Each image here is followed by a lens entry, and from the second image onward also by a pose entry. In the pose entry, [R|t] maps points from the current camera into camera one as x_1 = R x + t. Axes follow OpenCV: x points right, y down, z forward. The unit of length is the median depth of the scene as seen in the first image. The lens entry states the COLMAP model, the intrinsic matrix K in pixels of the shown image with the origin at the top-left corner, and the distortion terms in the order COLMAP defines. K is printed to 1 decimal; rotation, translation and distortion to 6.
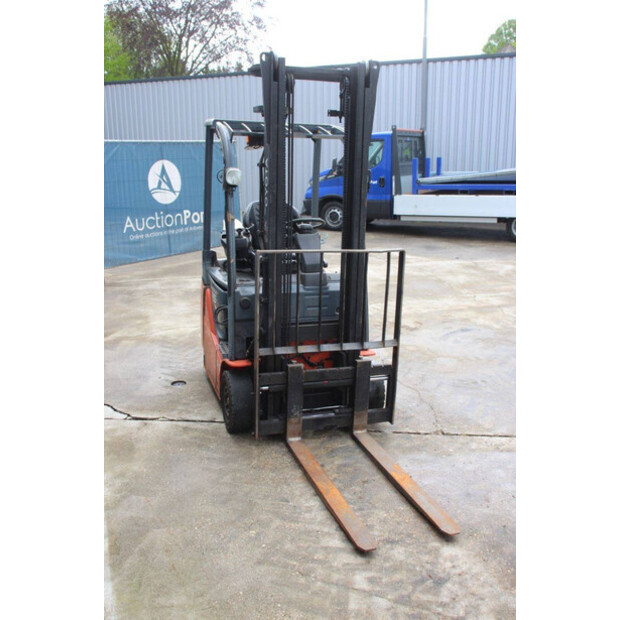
lens RADIAL K [[621.5, 0, 310.0], [0, 621.5, 310.0], [0, 0, 1]] dist [-0.081920, 0.114789]
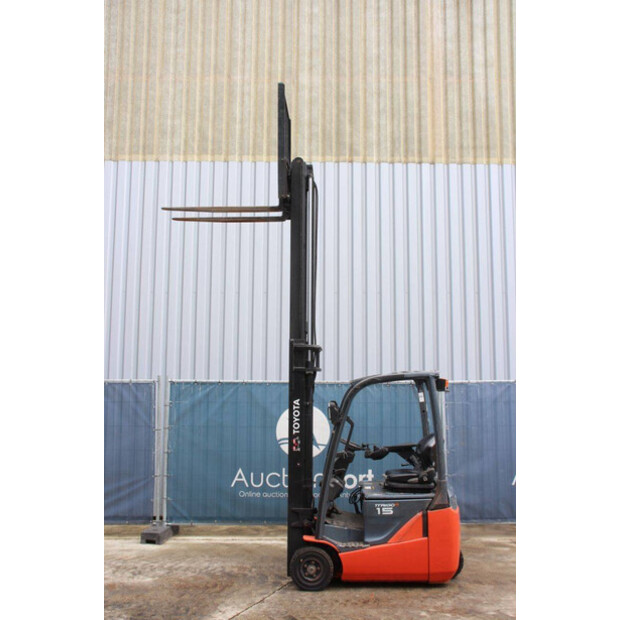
lens RADIAL K [[671.9, 0, 310.0], [0, 671.9, 310.0], [0, 0, 1]] dist [-0.097235, 0.234567]
pose [[-0.349749, -0.119353, -0.929210, 1.679326], [-0.240152, 0.970132, -0.034217, -0.407277], [0.905540, 0.211184, -0.367966, 1.604637]]
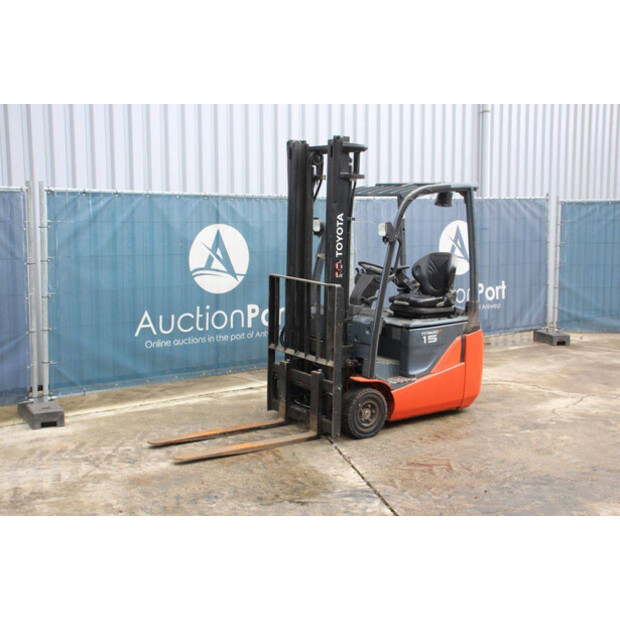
lens RADIAL K [[800.8, 0, 313.5], [0, 800.8, 304.3], [0, 0, 1]] dist [0.019895, 0.031346]
pose [[0.297438, 0.093911, -0.950111, 1.617930], [-0.238921, 0.970808, 0.021161, -0.082374], [0.924363, 0.220707, 0.311192, 0.488111]]
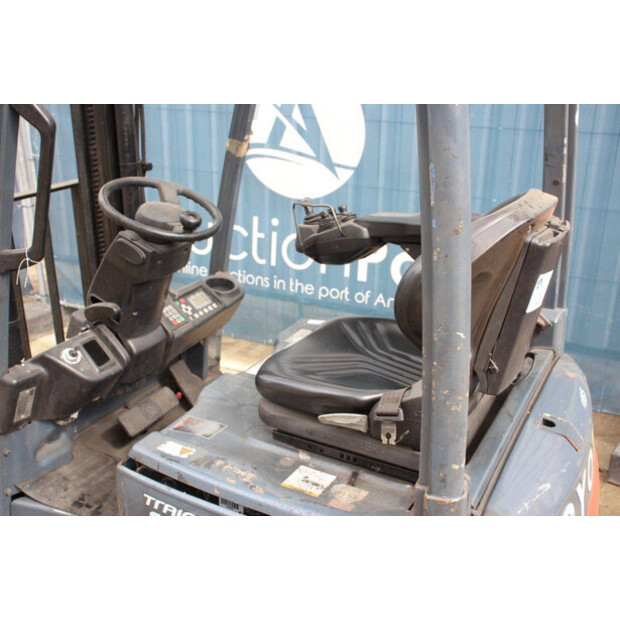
lens RADIAL K [[721.7, 0, 310.0], [0, 721.7, 310.0], [0, 0, 1]] dist [-0.010263, -0.017004]
pose [[-0.728426, 0.213539, -0.650997, 0.229710], [-0.191860, 0.848591, 0.493034, -0.340949], [0.657712, 0.484039, -0.577166, 1.489651]]
